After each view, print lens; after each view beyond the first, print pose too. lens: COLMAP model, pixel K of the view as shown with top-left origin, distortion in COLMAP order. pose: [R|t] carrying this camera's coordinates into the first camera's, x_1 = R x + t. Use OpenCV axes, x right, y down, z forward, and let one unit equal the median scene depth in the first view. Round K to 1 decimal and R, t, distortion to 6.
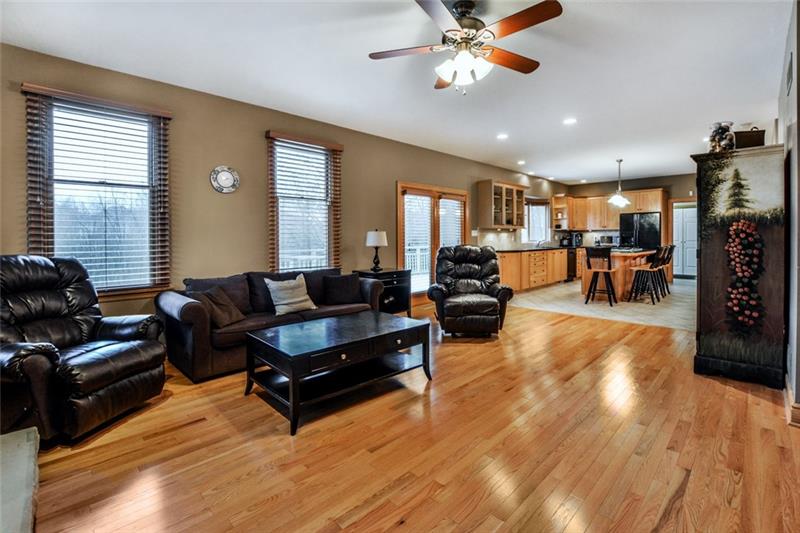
lens RADIAL K [[365.0, 0, 396.6], [0, 365.0, 235.6], [0, 0, 1]] dist [-0.004546, -0.000321]
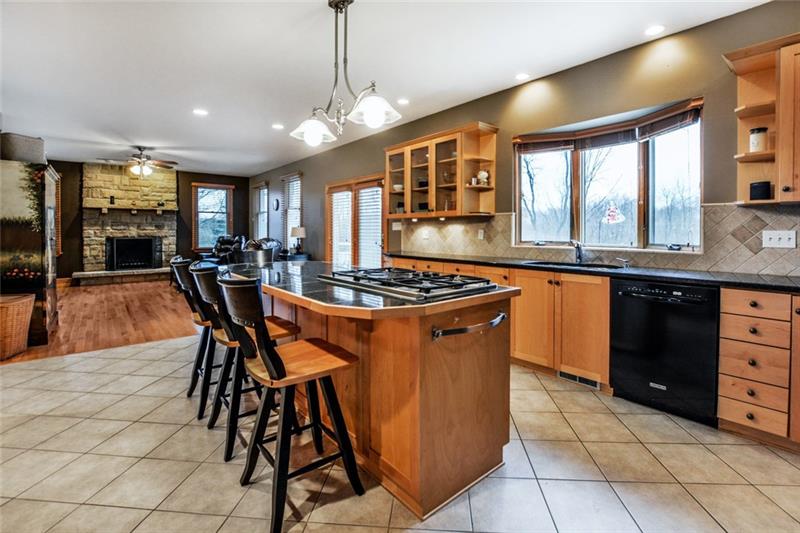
lens RADIAL K [[365.0, 0, 400.4], [0, 365.0, 232.7], [0, 0, 1]] dist [-0.004546, -0.000321]
pose [[-0.090499, 0.005852, -0.995879, 0.864079], [-0.002683, 0.999978, 0.006120, 0.001405], [0.995893, 0.003226, -0.090481, 0.995375]]
